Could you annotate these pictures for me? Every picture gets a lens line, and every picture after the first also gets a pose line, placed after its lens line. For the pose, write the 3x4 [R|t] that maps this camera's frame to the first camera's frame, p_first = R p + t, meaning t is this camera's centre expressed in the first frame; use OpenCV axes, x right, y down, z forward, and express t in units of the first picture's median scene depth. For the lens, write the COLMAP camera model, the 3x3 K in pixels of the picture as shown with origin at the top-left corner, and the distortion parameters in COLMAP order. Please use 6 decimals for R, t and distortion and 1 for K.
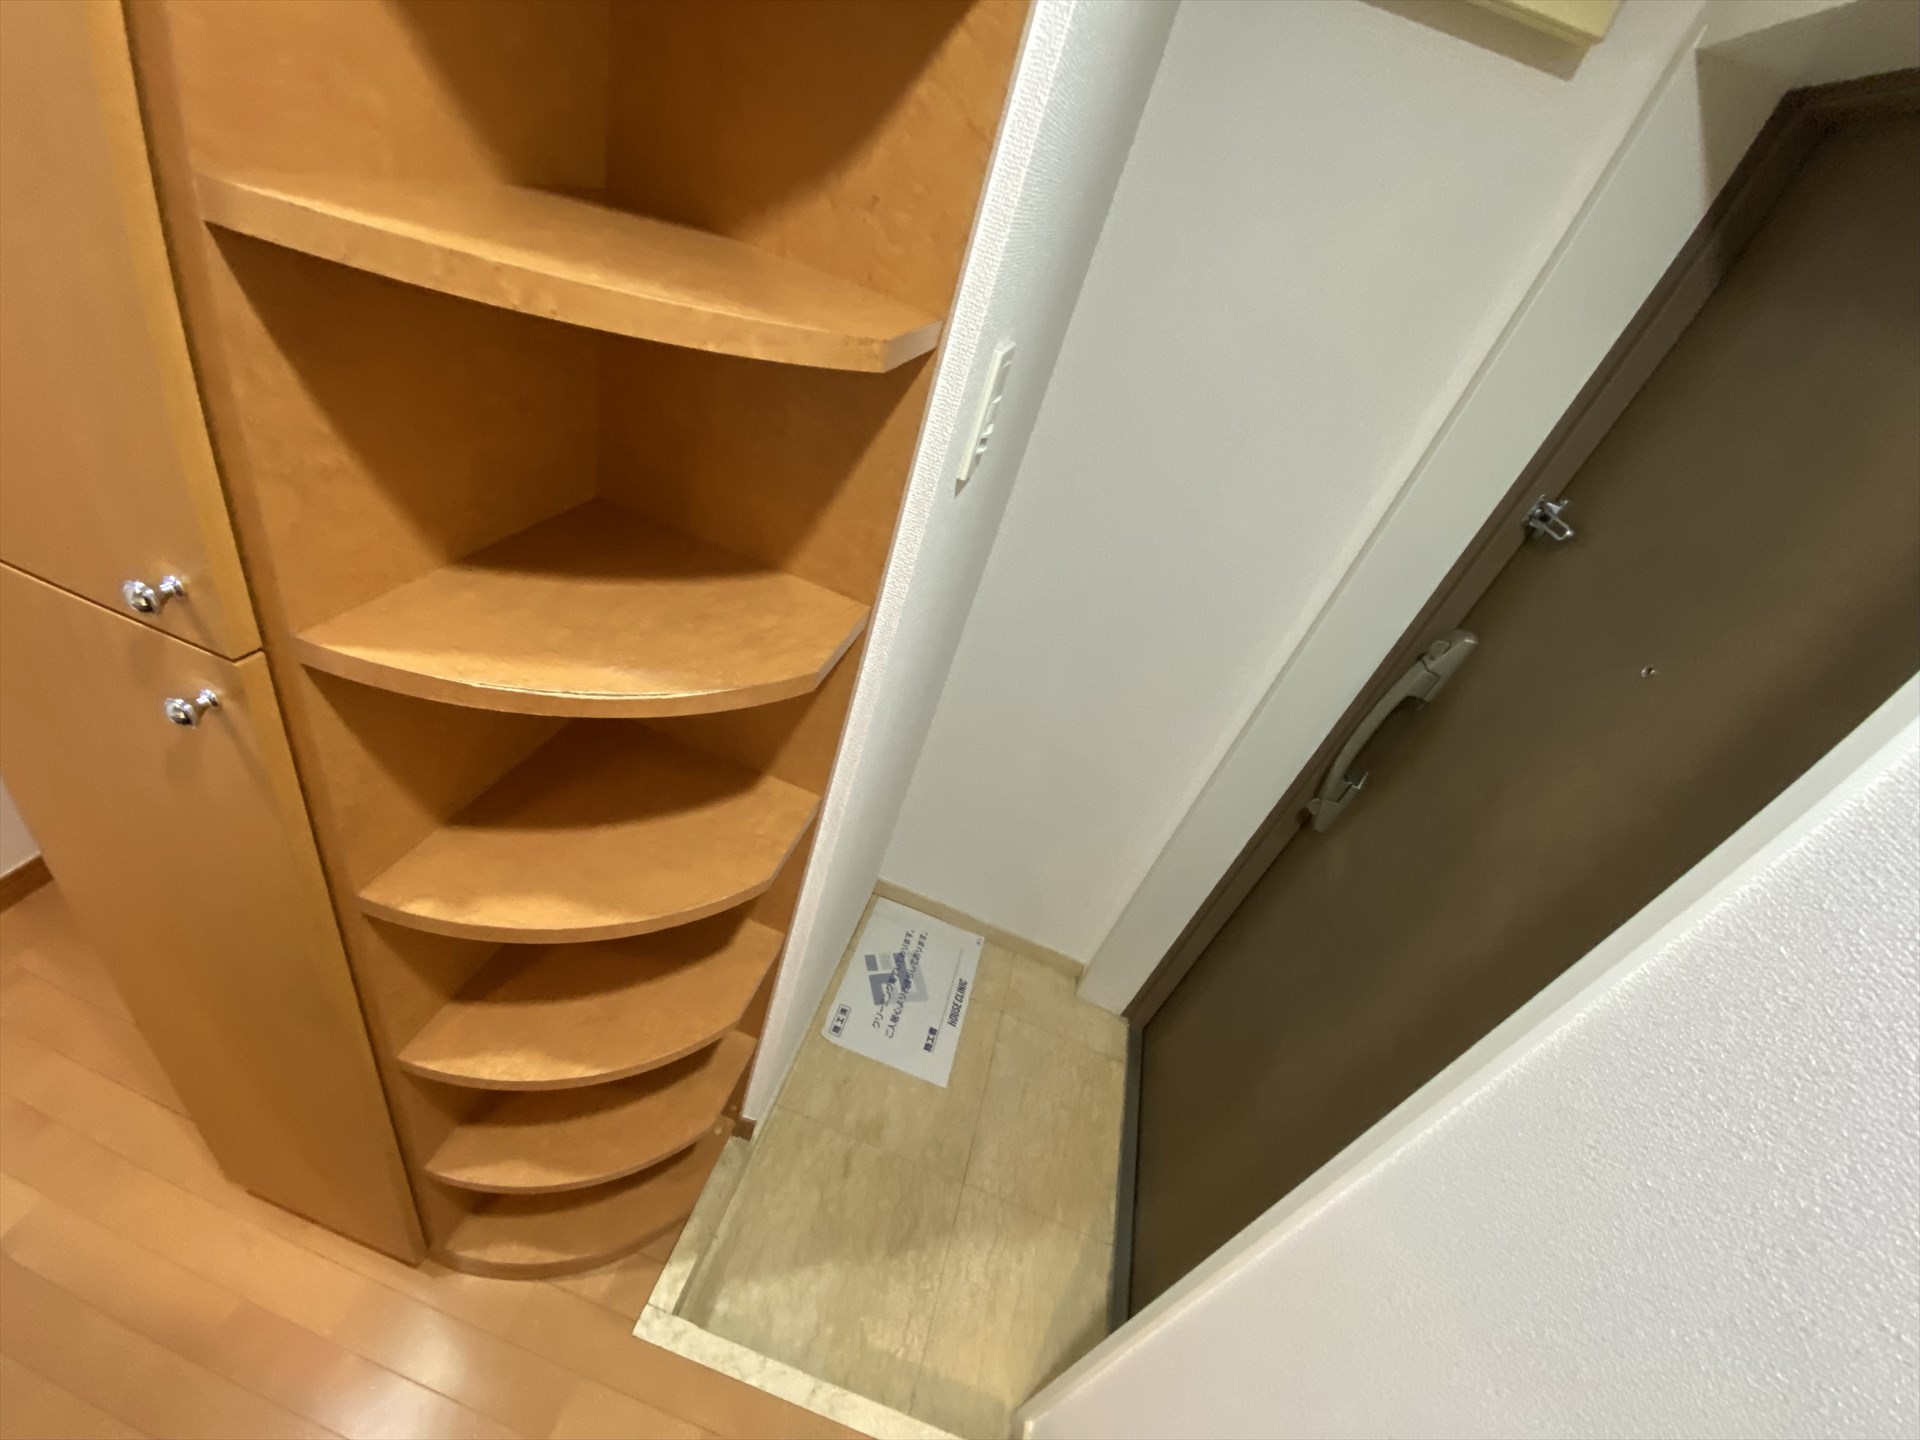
lens RADIAL K [[764.5, 0, 960.5], [0, 764.5, 716.8], [0, 0, 1]] dist [0.030164, -0.024181]
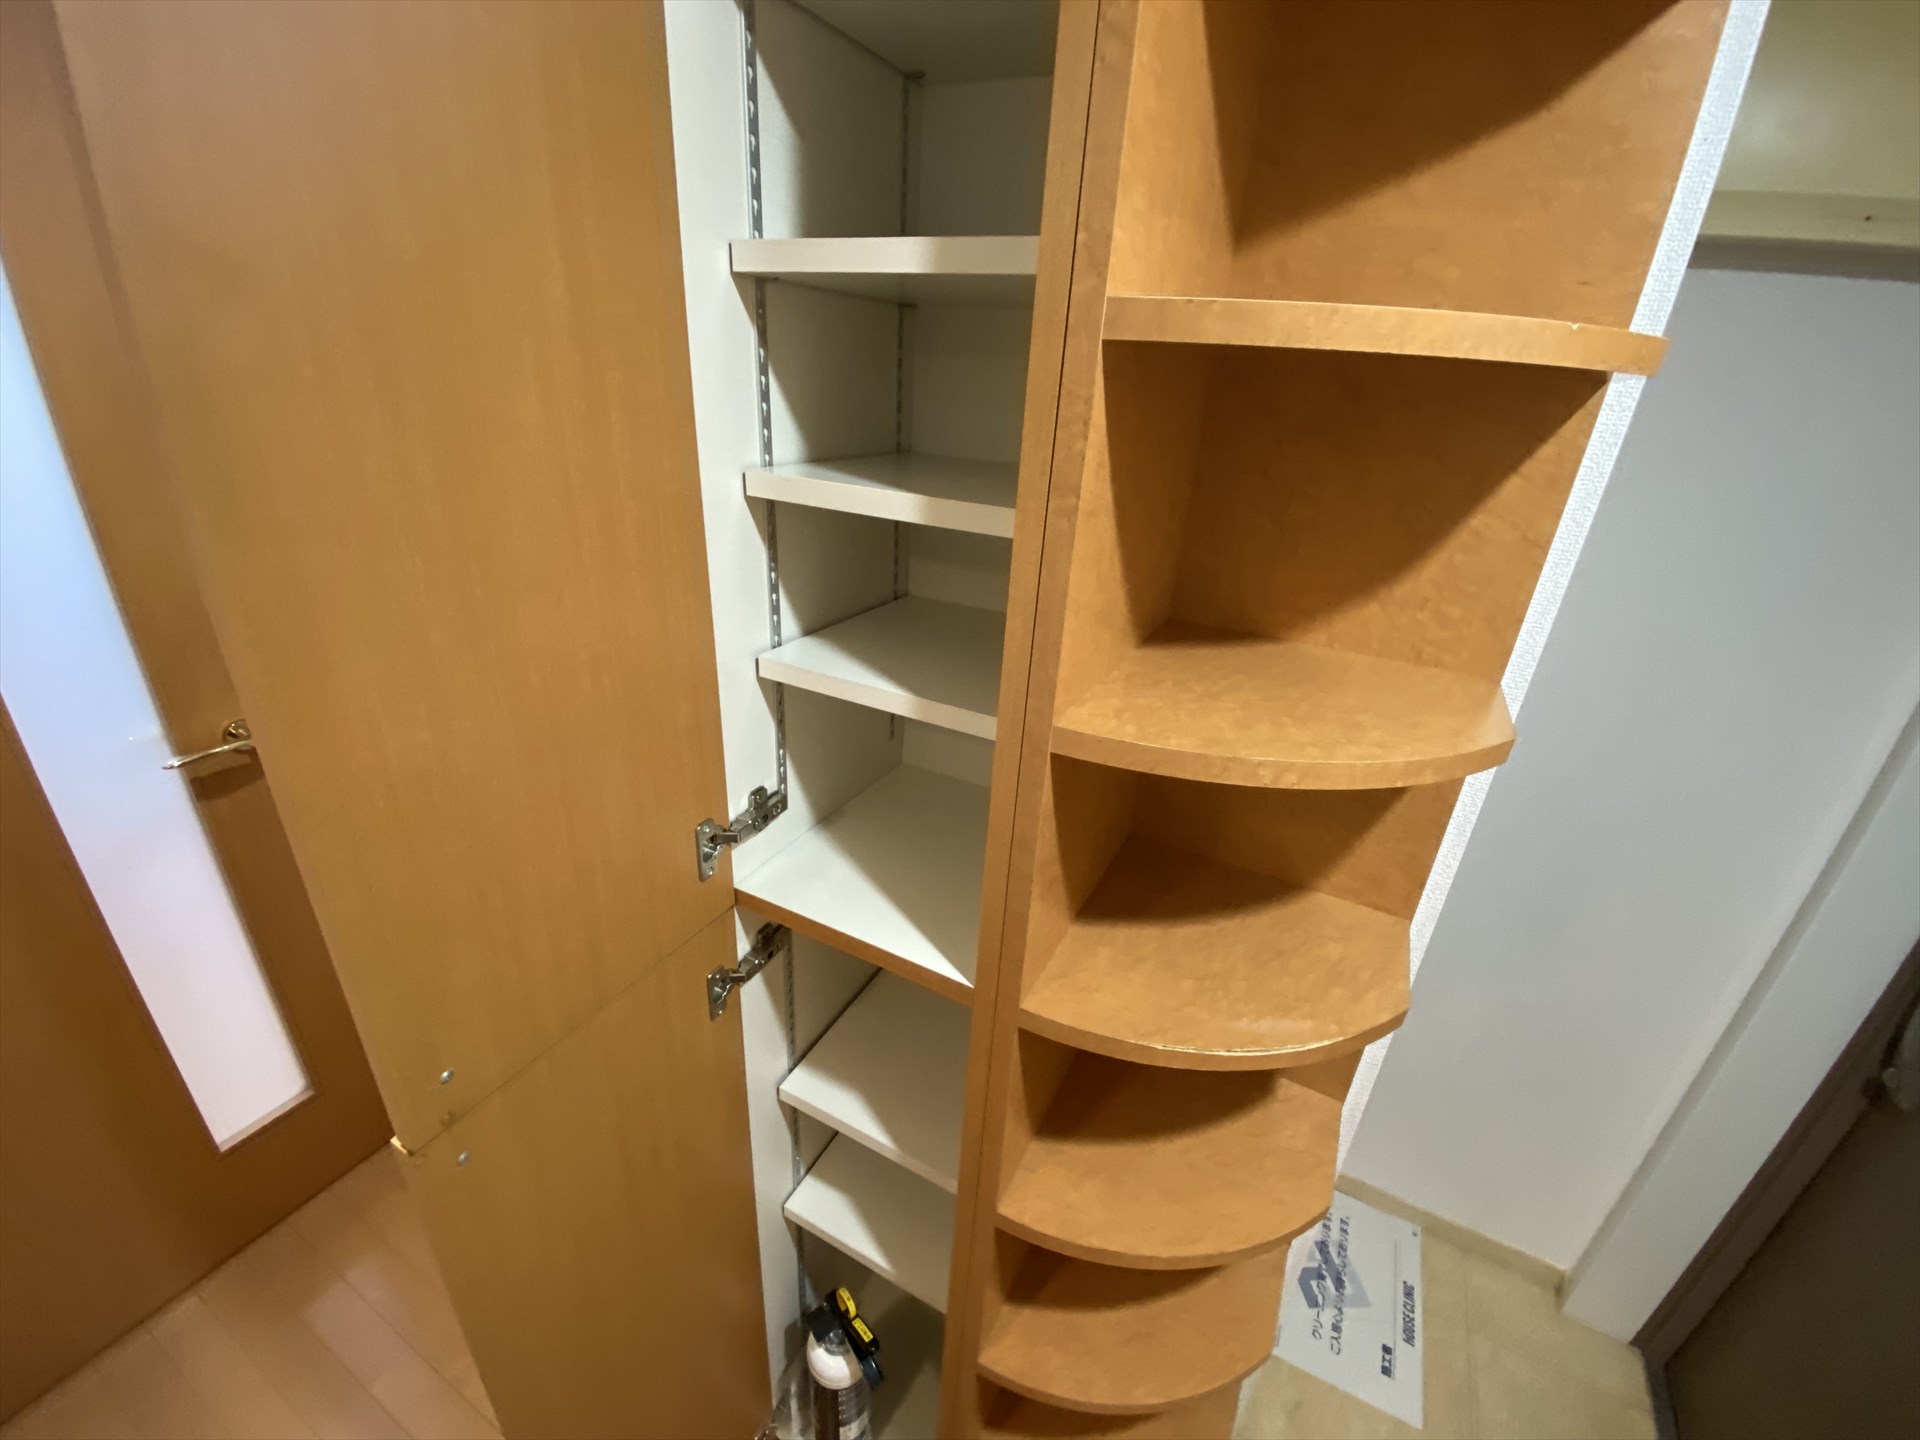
lens RADIAL K [[768.4, 0, 960.0], [0, 768.4, 720.0], [0, 0, 1]] dist [0.001658, -0.013541]
pose [[0.942866, -0.116829, -0.312016, -0.136178], [0.035498, 0.966399, -0.254582, -0.066818], [0.331275, 0.228961, 0.915333, -0.086131]]
